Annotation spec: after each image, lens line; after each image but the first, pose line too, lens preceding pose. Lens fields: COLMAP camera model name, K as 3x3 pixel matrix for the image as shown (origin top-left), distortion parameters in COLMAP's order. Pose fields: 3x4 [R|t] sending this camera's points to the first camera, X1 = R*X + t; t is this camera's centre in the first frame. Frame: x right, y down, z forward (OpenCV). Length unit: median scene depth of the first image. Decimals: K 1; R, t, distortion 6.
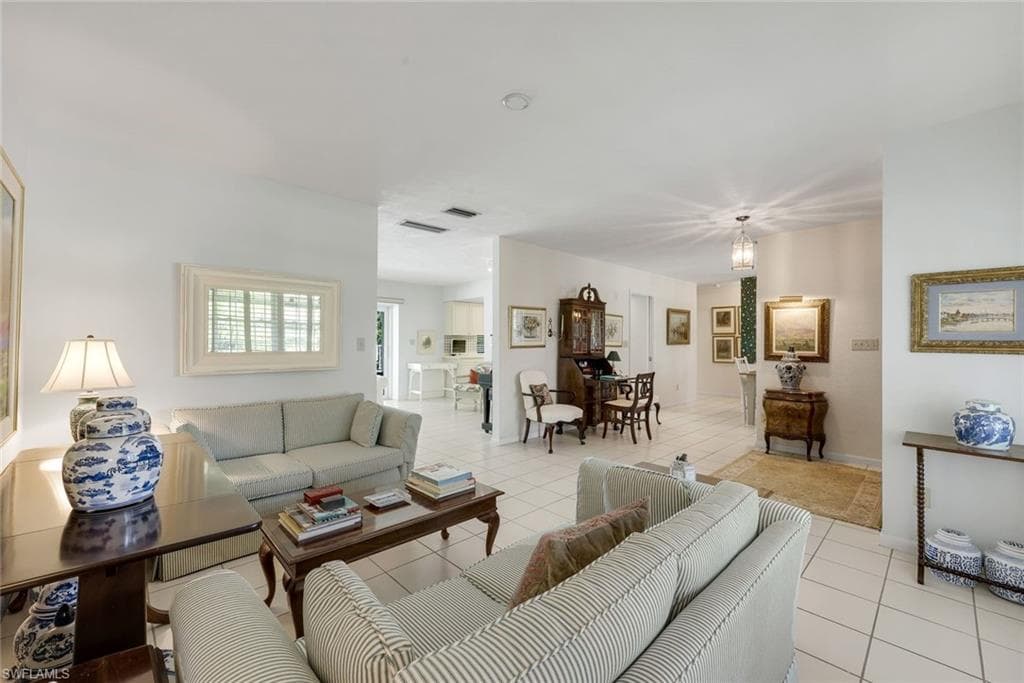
lens RADIAL K [[418.2, 0, 512.8], [0, 418.2, 340.2], [0, 0, 1]] dist [0.000418, -0.000263]
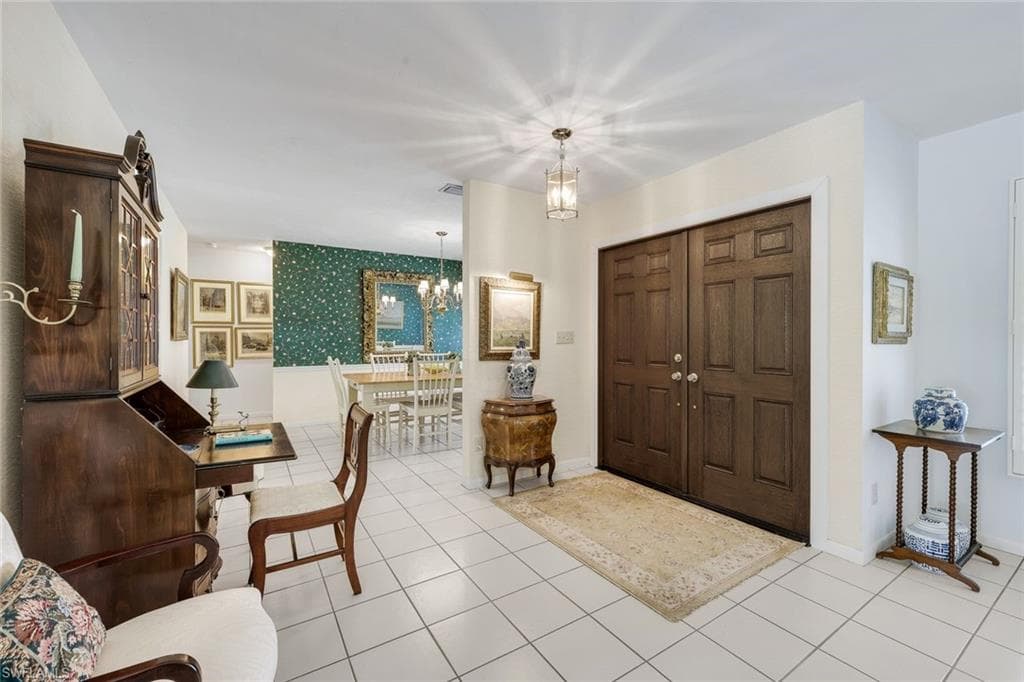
lens RADIAL K [[418.2, 0, 515.0], [0, 418.2, 343.4], [0, 0, 1]] dist [0.000418, -0.000263]
pose [[0.190406, -0.017703, 0.981546, -0.069084], [-0.002487, 0.999825, 0.018515, 0.006149], [-0.981702, -0.005966, 0.190329, 0.868438]]
